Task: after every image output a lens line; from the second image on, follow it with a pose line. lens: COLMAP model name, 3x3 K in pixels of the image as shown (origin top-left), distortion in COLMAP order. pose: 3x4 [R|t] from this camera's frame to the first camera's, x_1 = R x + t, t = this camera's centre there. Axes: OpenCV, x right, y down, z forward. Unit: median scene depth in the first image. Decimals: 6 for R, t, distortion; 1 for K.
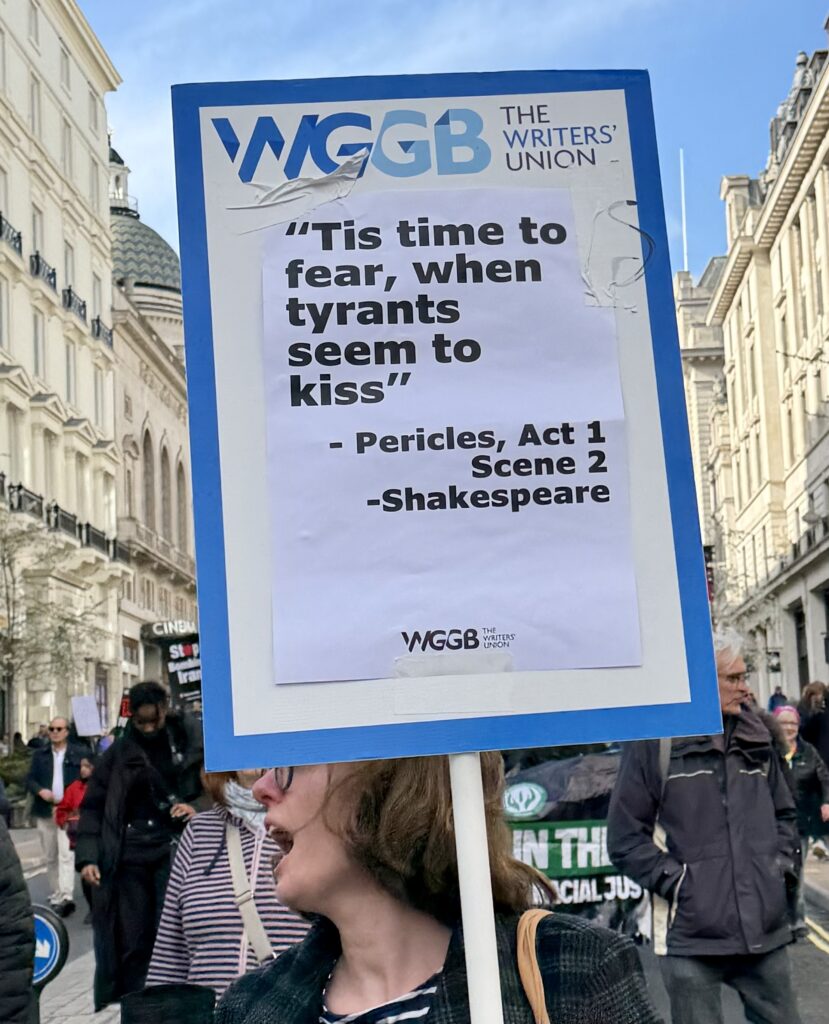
lens RADIAL K [[1517.0, 0, 414.3], [0, 1517.0, 512.7], [0, 0, 1]] dist [0.012779, 0.000000]
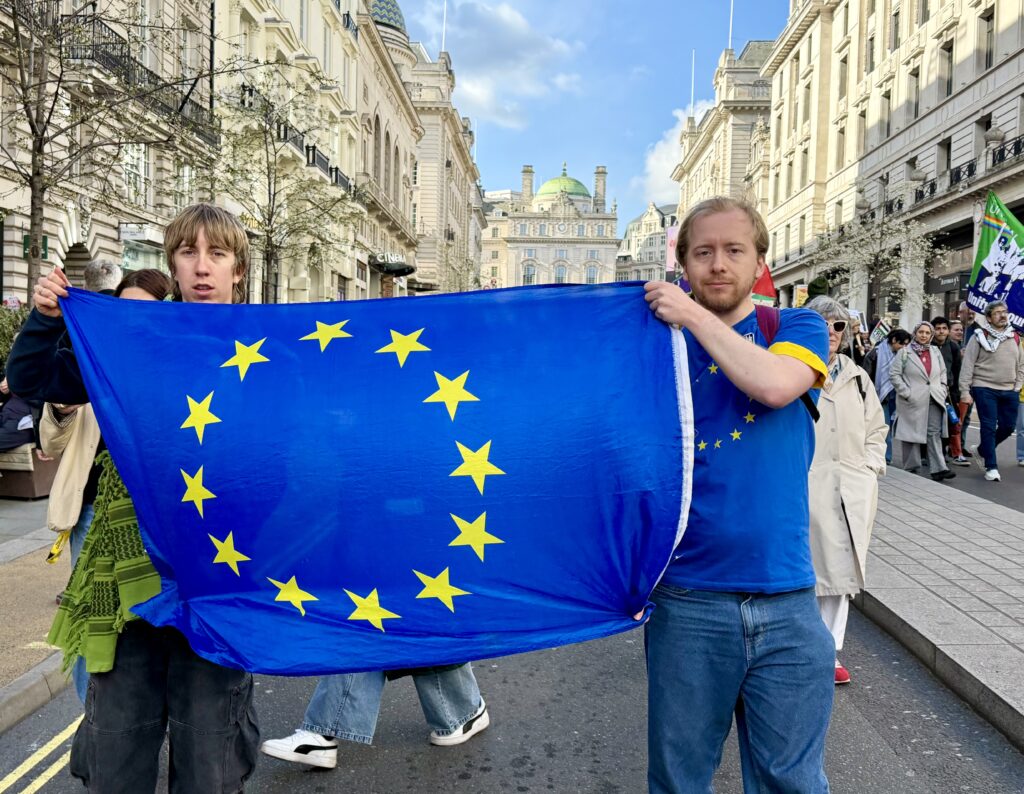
lens RADIAL K [[1189.1, 0, 511.7], [0, 1189.1, 397.2], [0, 0, 1]] dist [-0.020155, 0.000000]
pose [[0.995928, 0.070041, -0.056762, 0.026539], [-0.057922, 0.979589, 0.192487, -0.017535], [0.069085, -0.188415, 0.979657, -0.107276]]
